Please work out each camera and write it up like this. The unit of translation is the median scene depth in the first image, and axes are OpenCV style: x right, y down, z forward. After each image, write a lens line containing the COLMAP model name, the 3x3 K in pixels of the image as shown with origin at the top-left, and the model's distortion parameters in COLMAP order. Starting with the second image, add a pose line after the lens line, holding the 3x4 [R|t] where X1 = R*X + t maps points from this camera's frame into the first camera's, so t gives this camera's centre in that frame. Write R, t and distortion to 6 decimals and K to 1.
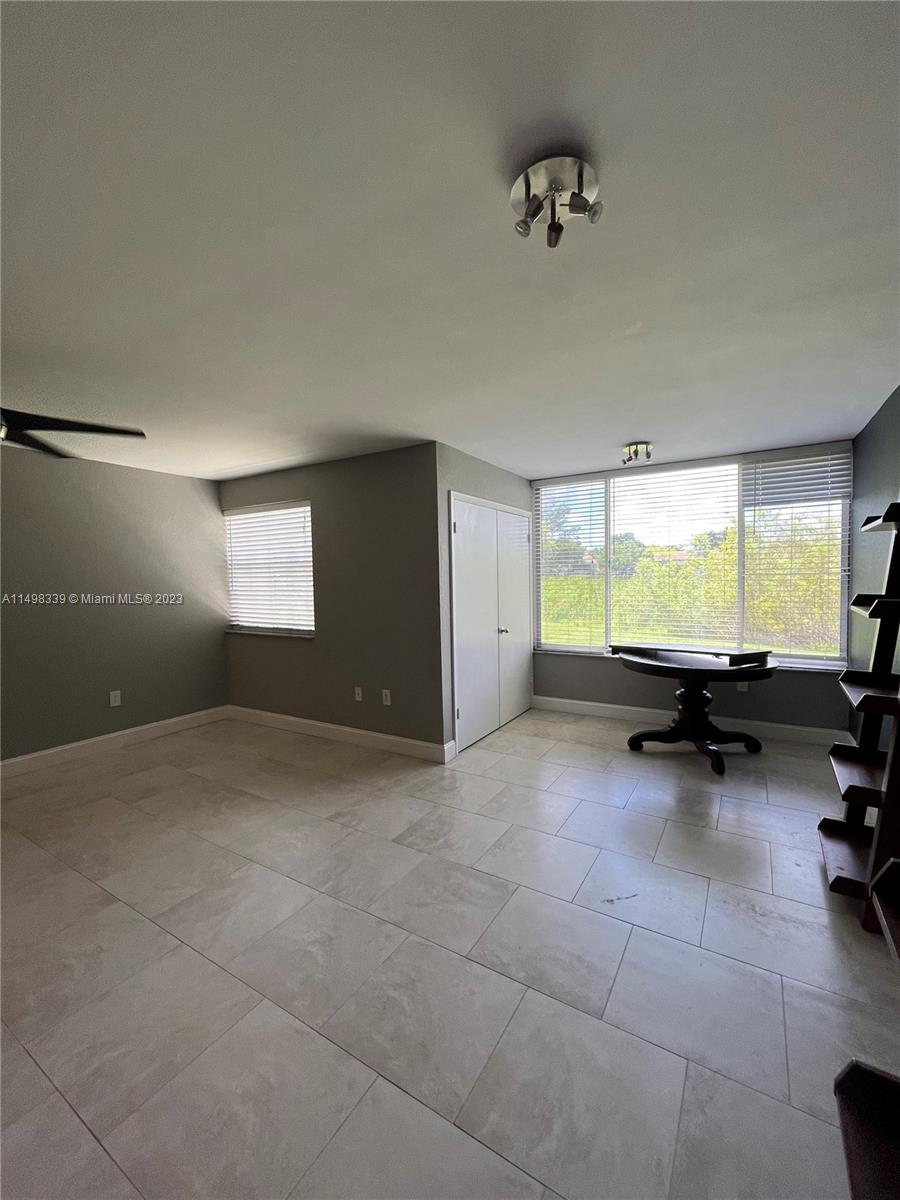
lens RADIAL K [[488.5, 0, 450.6], [0, 488.5, 596.8], [0, 0, 1]] dist [-0.000599, -0.000024]
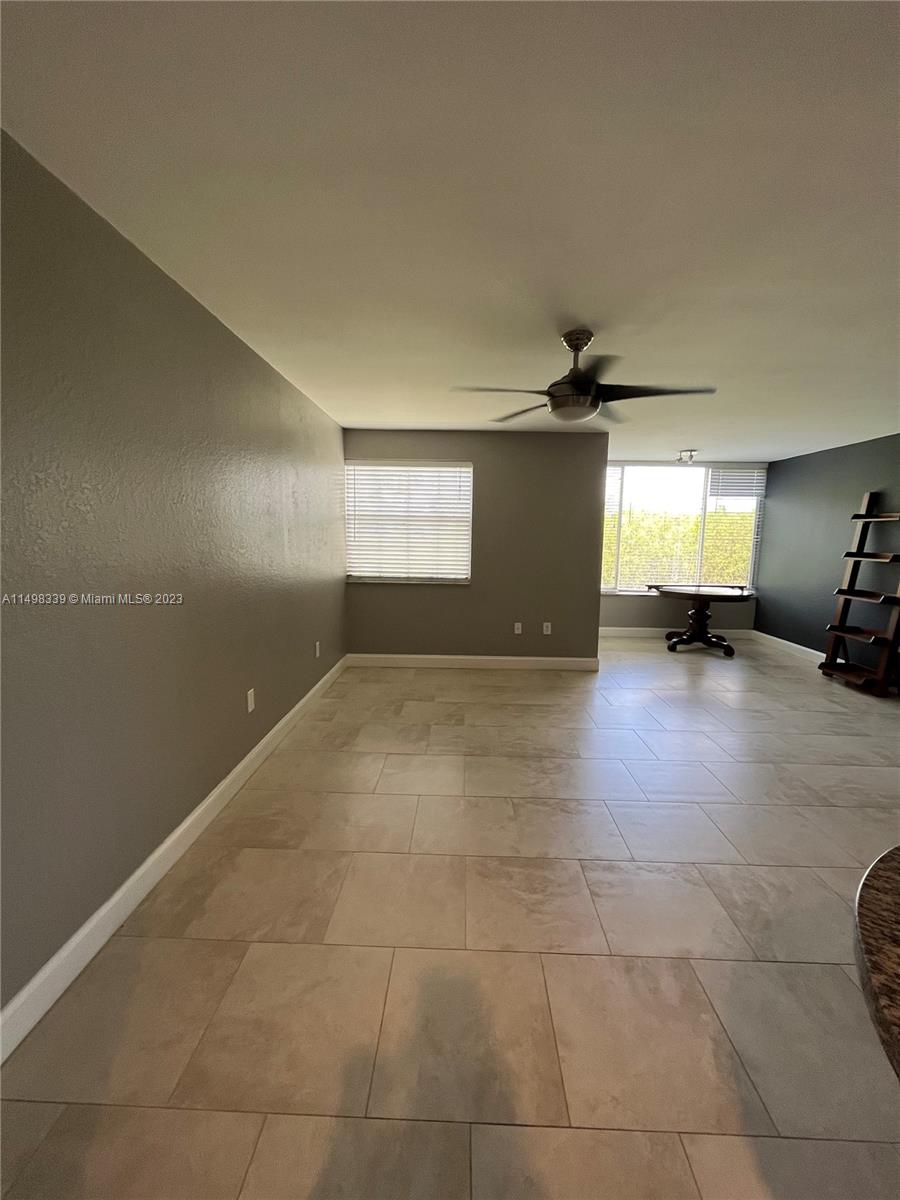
lens RADIAL K [[488.7, 0, 450.7], [0, 488.7, 597.9], [0, 0, 1]] dist [-0.002533, -0.000220]
pose [[0.865207, -0.034944, 0.500195, -0.957846], [-0.013209, 0.995634, 0.092404, 0.010355], [-0.501240, -0.086555, 0.860968, 0.026266]]
